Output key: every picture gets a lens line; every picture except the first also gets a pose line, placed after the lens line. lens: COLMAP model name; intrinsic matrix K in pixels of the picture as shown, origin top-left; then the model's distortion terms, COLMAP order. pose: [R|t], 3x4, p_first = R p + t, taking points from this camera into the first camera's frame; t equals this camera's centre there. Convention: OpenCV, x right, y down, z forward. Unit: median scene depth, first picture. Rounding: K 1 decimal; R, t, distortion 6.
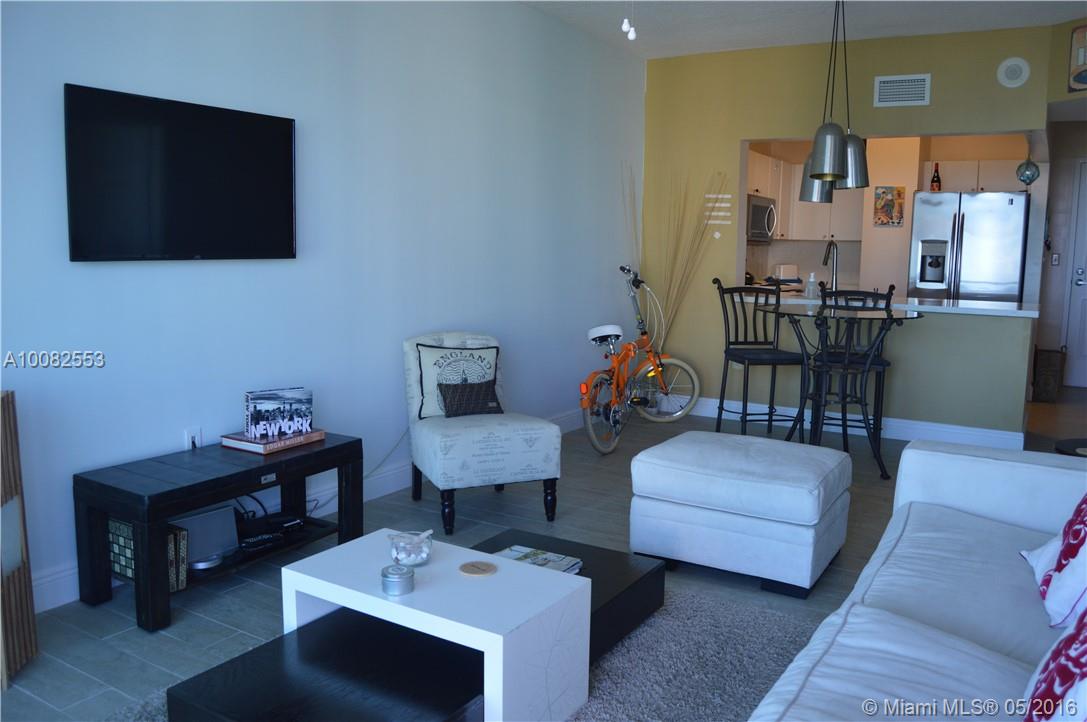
lens RADIAL K [[870.1, 0, 543.5], [0, 870.1, 361.0], [0, 0, 1]] dist [-0.081753, 0.020637]
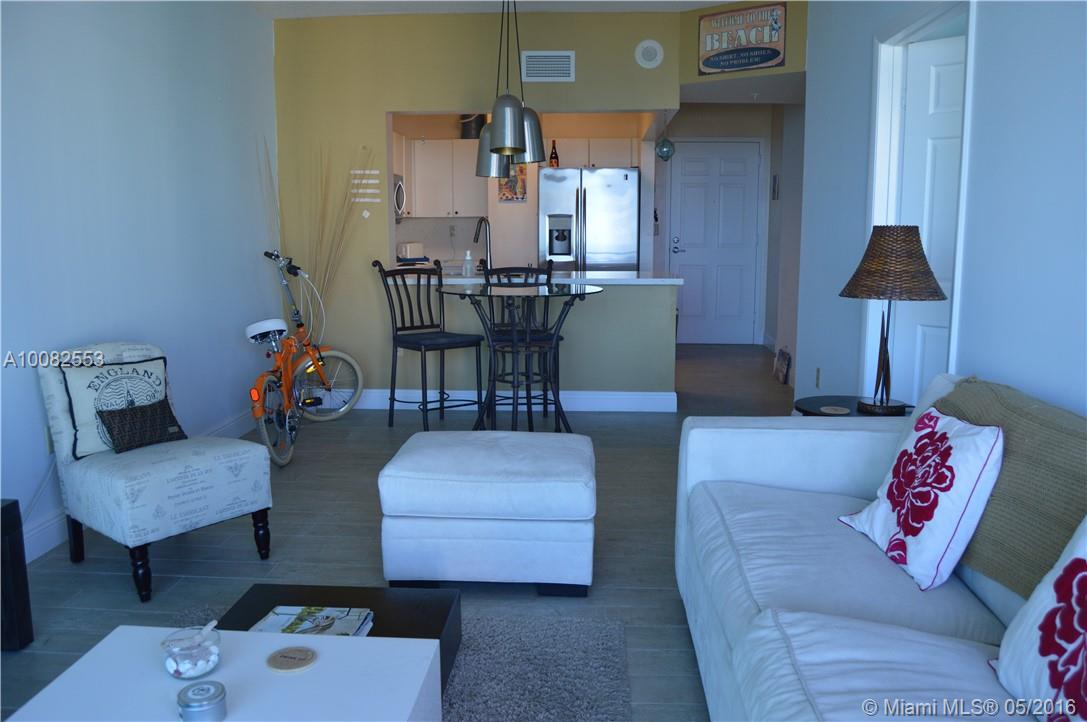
lens RADIAL K [[870.1, 0, 543.5], [0, 870.1, 361.0], [0, 0, 1]] dist [-0.081753, 0.020637]
pose [[0.879975, -0.090002, 0.466417, -0.108764], [0.078684, 0.995940, 0.043730, -0.018777], [-0.468459, -0.001782, 0.883484, 0.121486]]
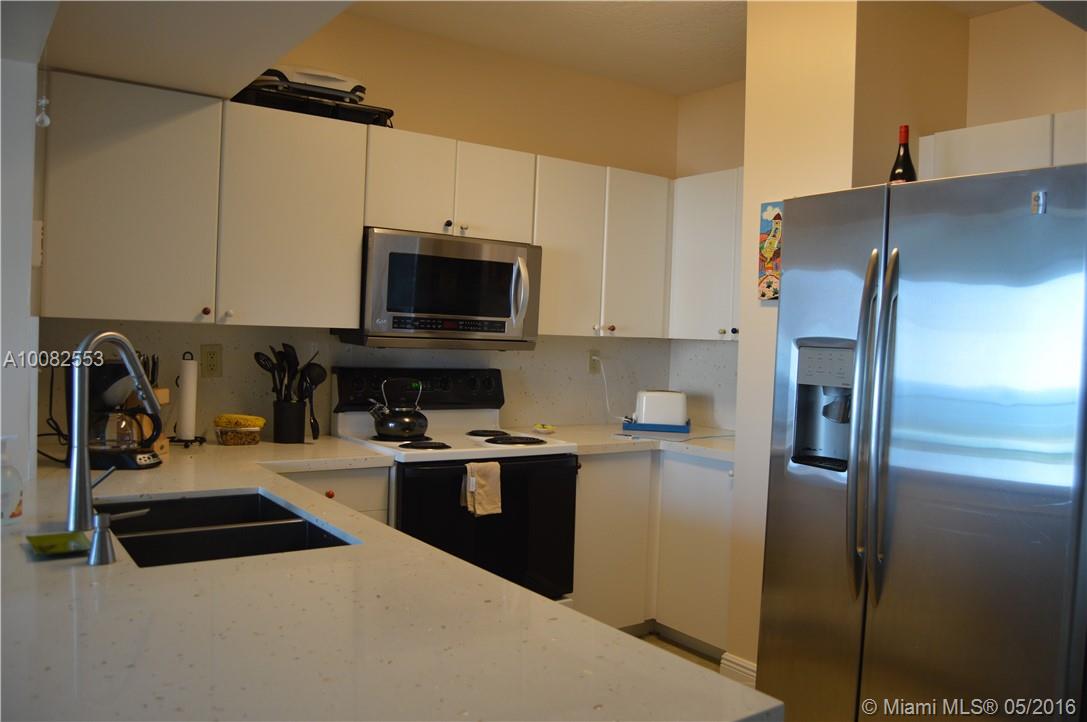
lens RADIAL K [[870.1, 0, 543.5], [0, 870.1, 361.0], [0, 0, 1]] dist [-0.081753, 0.020637]
pose [[0.919080, 0.025899, -0.393219, 0.772709], [-0.070805, 0.992452, -0.100128, -0.146739], [0.387657, 0.119867, 0.913977, 1.042781]]
